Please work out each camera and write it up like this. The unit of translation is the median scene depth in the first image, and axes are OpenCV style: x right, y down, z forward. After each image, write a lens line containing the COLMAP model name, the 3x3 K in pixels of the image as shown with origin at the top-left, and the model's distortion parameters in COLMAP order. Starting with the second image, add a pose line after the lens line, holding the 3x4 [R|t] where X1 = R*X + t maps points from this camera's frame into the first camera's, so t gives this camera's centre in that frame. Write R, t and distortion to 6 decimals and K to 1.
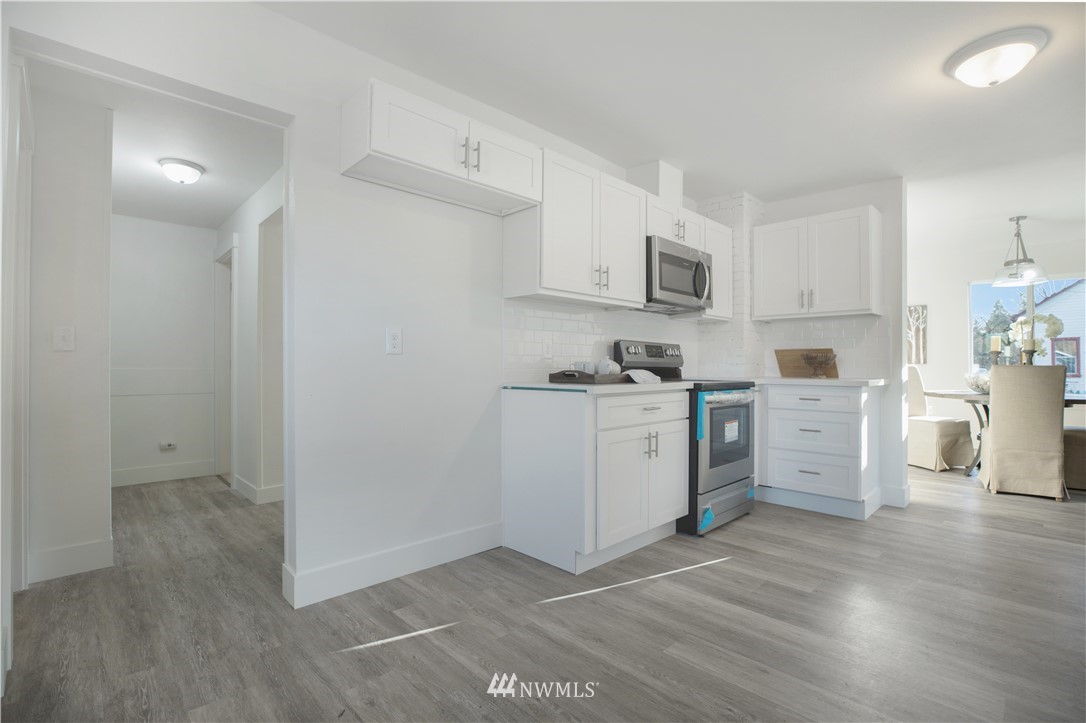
lens RADIAL K [[493.4, 0, 565.3], [0, 493.4, 363.7], [0, 0, 1]] dist [-0.030350, 0.000087]
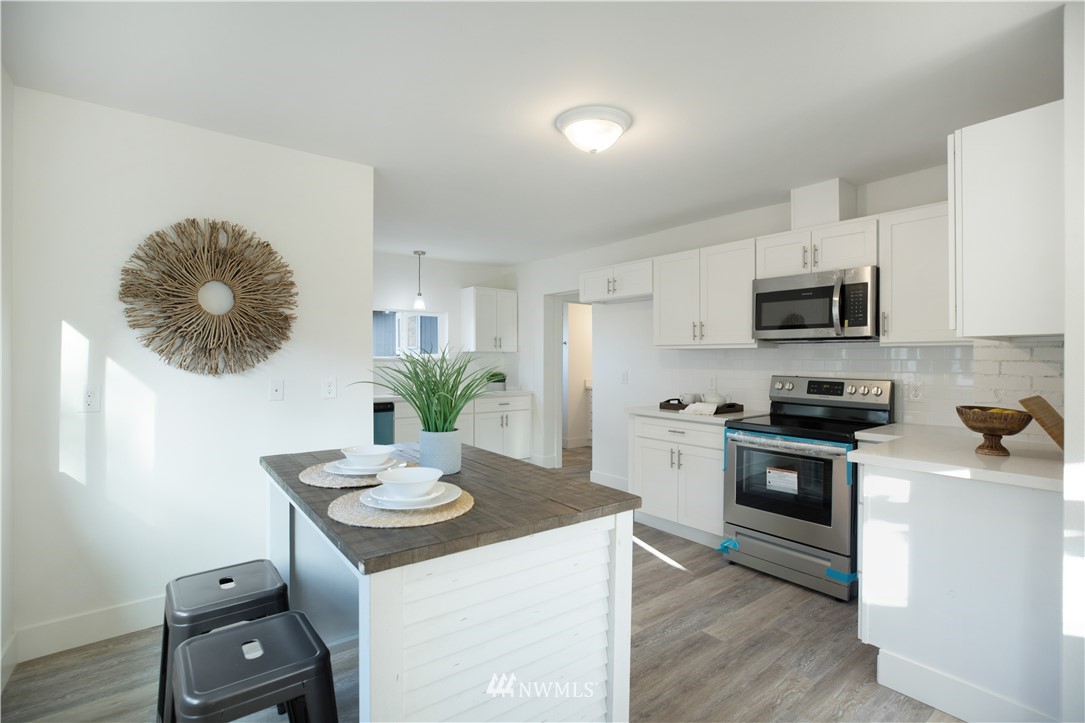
lens RADIAL K [[517.0, 0, 542.5], [0, 517.0, 361.5], [0, 0, 1]] dist [-0.015419, -0.000246]
pose [[-0.124886, -0.000893, -0.992171, 1.222679], [-0.006320, 0.999980, -0.000105, -0.073114], [0.992151, 0.006257, -0.124889, 0.618029]]
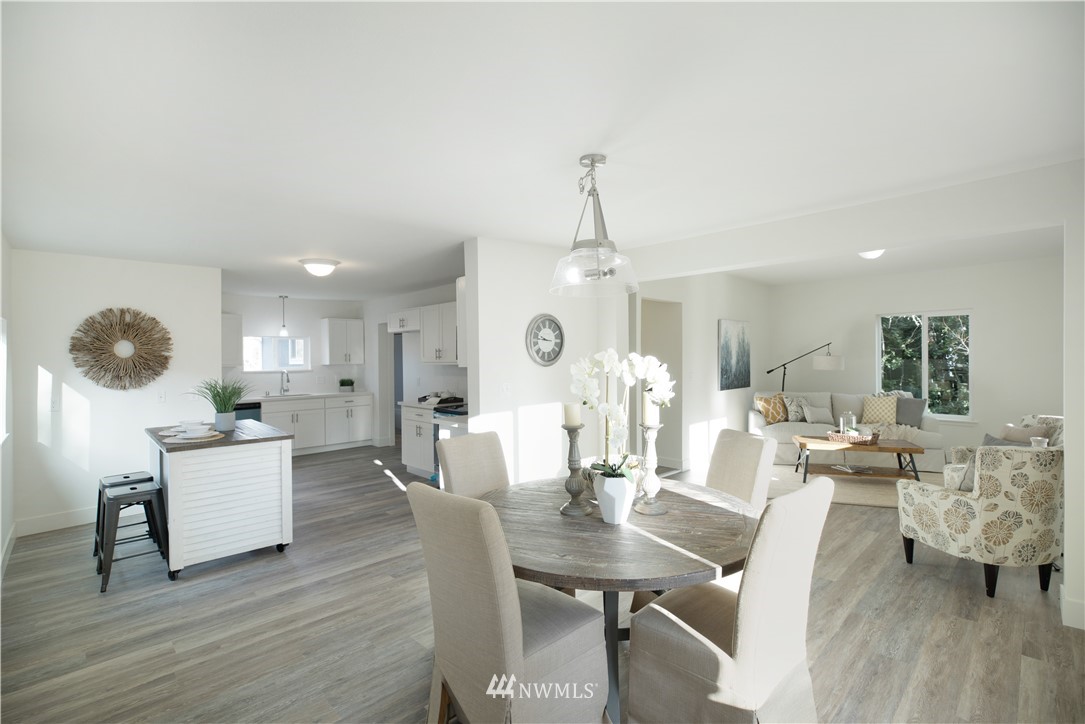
lens RADIAL K [[509.5, 0, 535.8], [0, 509.5, 352.0], [0, 0, 1]] dist [-0.002595, 0.000580]
pose [[-0.032044, -0.011806, -0.999417, 1.903048], [0.013520, 0.999834, -0.012244, -0.122582], [0.999395, -0.013905, -0.031879, 1.229364]]
